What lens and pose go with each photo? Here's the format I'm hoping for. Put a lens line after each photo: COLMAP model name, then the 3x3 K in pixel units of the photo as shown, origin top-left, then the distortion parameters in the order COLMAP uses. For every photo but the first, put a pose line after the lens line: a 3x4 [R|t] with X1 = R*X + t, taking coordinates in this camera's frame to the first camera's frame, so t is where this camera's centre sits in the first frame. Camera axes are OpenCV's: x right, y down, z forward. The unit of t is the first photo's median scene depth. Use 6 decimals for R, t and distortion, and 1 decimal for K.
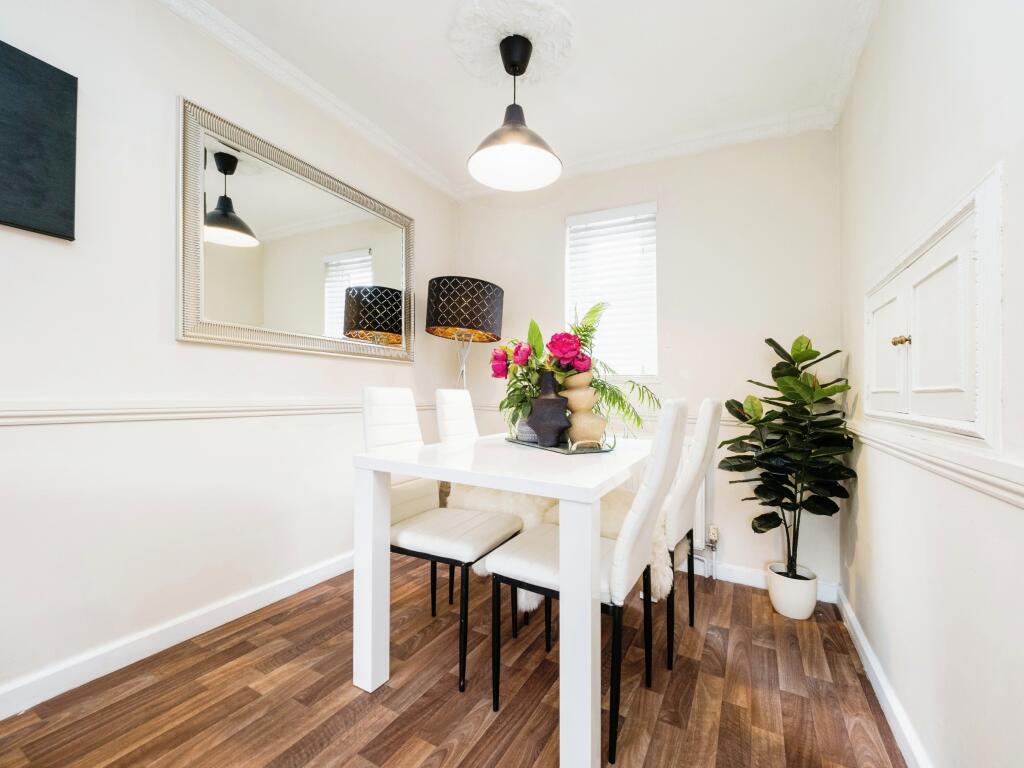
lens RADIAL K [[438.7, 0, 515.6], [0, 438.7, 384.5], [0, 0, 1]] dist [0.002141, 0.002037]
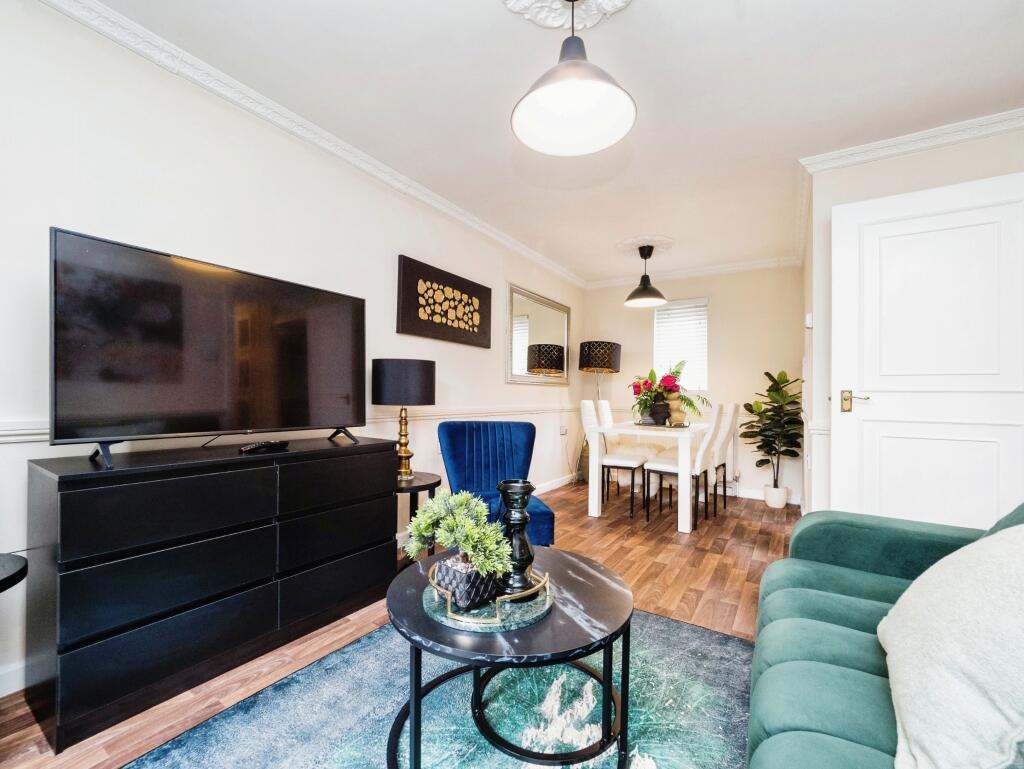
lens RADIAL K [[429.2, 0, 510.3], [0, 429.2, 417.4], [0, 0, 1]] dist [0.000427, -0.000731]
pose [[0.995951, -0.015052, -0.088628, -0.435296], [0.020660, 0.997819, 0.062700, -0.048078], [0.087491, -0.064277, 0.994089, -1.109557]]
